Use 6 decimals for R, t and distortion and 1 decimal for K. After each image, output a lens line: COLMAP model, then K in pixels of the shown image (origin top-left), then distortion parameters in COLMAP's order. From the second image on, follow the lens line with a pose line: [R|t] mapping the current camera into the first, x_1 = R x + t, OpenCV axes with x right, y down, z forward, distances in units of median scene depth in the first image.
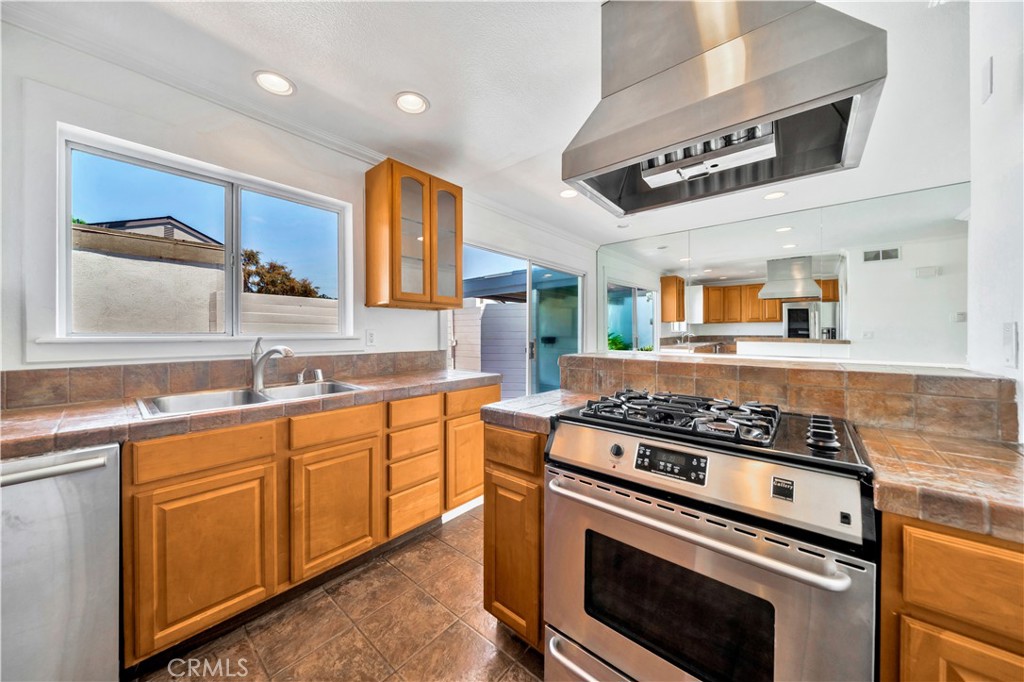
lens RADIAL K [[351.9, 0, 514.4], [0, 351.9, 335.9], [0, 0, 1]] dist [-0.014732, -0.000026]
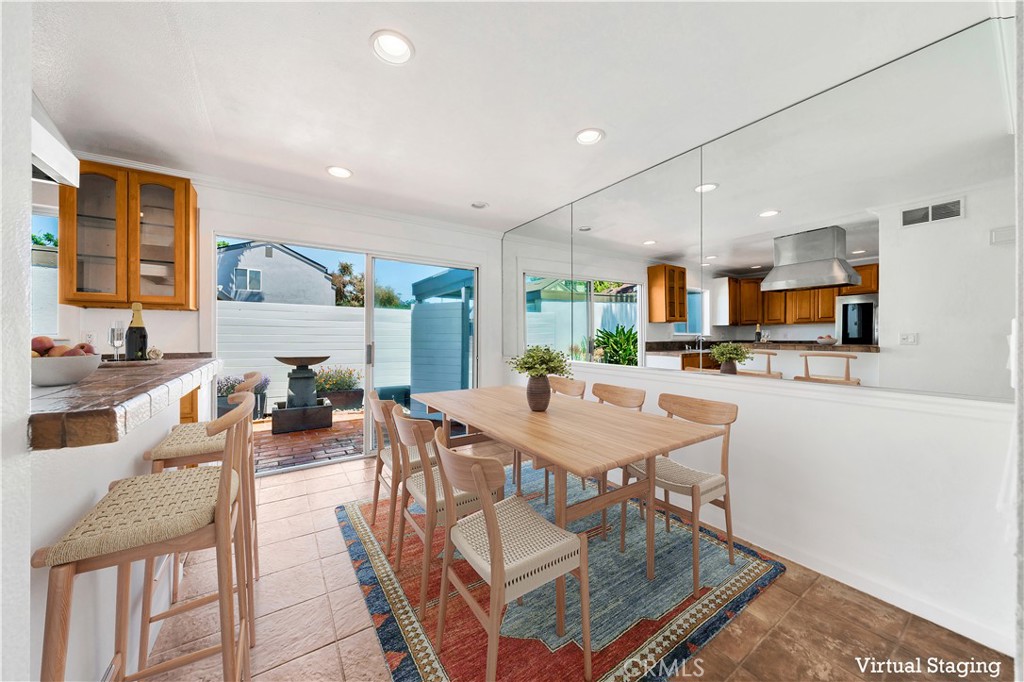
lens RADIAL K [[351.9, 0, 508.7], [0, 351.9, 338.5], [0, 0, 1]] dist [-0.014732, -0.000026]
pose [[0.958129, 0.009690, -0.286172, 0.344476], [-0.010115, 0.999949, -0.000006, -0.000890], [0.286157, 0.002901, 0.958178, 0.129176]]
